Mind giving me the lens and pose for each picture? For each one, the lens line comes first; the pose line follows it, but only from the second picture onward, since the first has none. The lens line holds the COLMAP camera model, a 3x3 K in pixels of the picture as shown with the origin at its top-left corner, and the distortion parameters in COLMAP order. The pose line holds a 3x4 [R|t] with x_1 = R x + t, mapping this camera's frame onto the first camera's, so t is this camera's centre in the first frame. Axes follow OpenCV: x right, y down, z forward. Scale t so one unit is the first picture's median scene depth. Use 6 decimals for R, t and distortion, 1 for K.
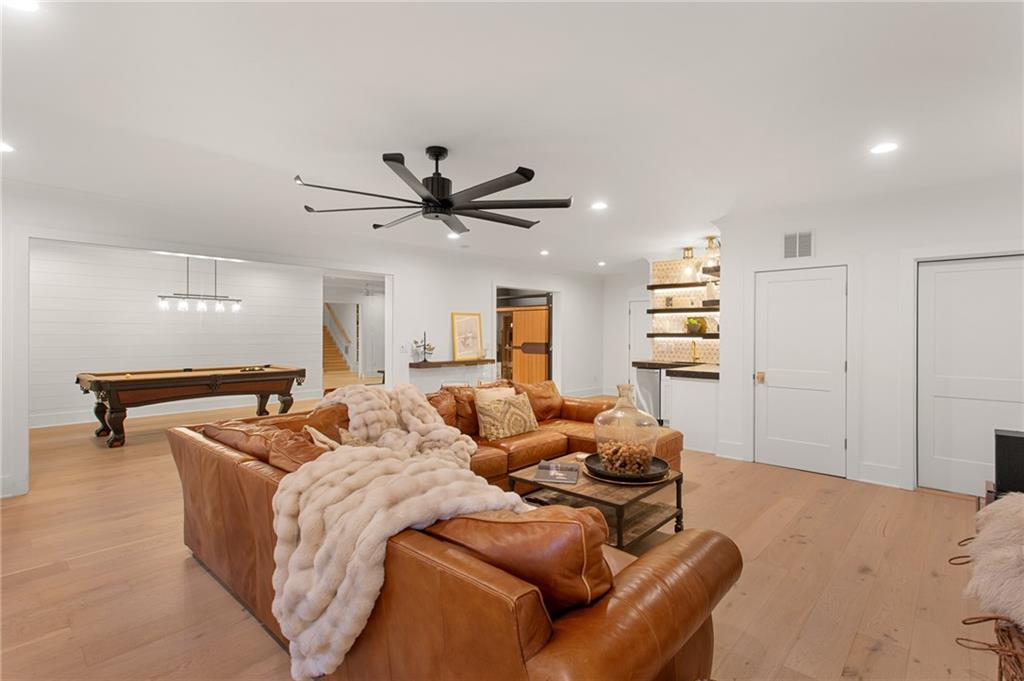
lens RADIAL K [[489.9, 0, 511.0], [0, 489.9, 335.8], [0, 0, 1]] dist [0.021753, -0.001955]
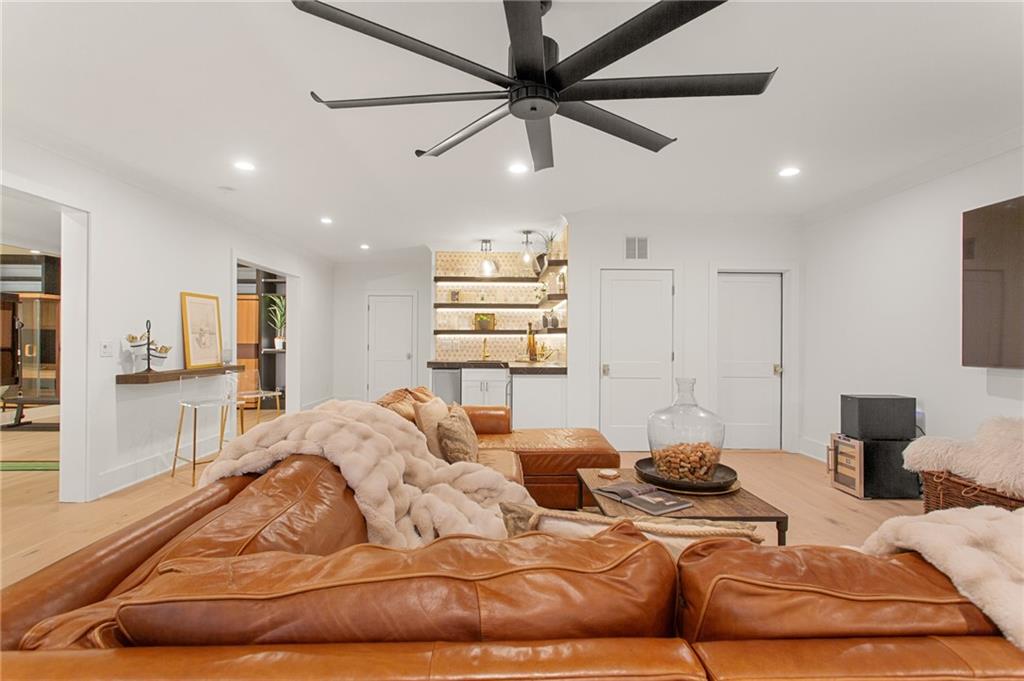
lens RADIAL K [[489.9, 0, 511.6], [0, 489.9, 346.5], [0, 0, 1]] dist [0.021753, -0.001955]
pose [[0.719251, -0.009177, 0.694690, -0.258658], [0.002160, 0.999937, 0.010973, 0.016621], [-0.694747, -0.006392, 0.719226, 0.270980]]
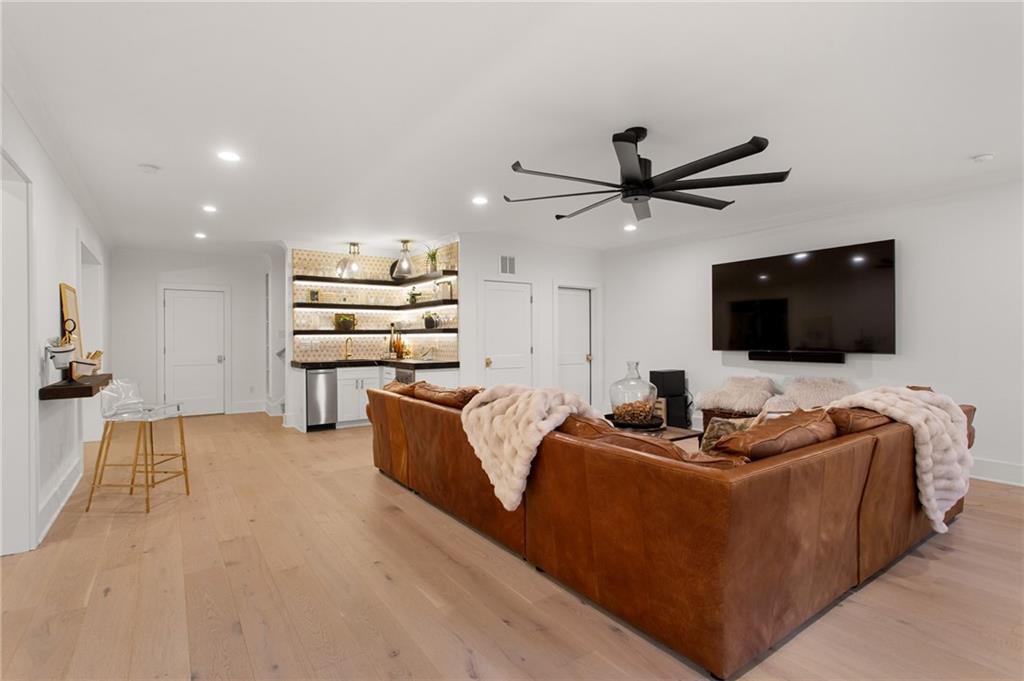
lens RADIAL K [[489.9, 0, 511.6], [0, 489.9, 337.3], [0, 0, 1]] dist [0.021753, -0.001955]
pose [[0.229092, -0.006265, 0.973385, -0.513311], [0.015596, 0.999875, 0.002764, 0.011965], [-0.973280, 0.014547, 0.229161, 0.453658]]
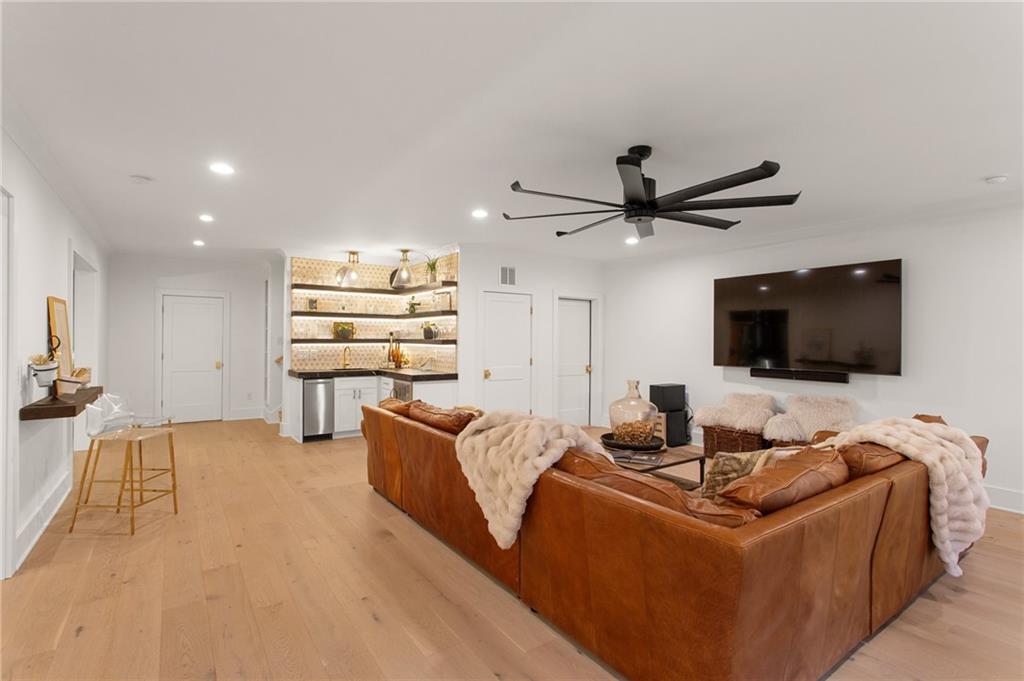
lens RADIAL K [[489.9, 0, 510.0], [0, 489.9, 340.6], [0, 0, 1]] dist [0.021753, -0.001955]
pose [[0.232697, 0.002629, 0.972546, -0.503697], [0.001858, 0.999993, -0.003148, 0.001569], [-0.972548, 0.002540, 0.232690, 0.454353]]
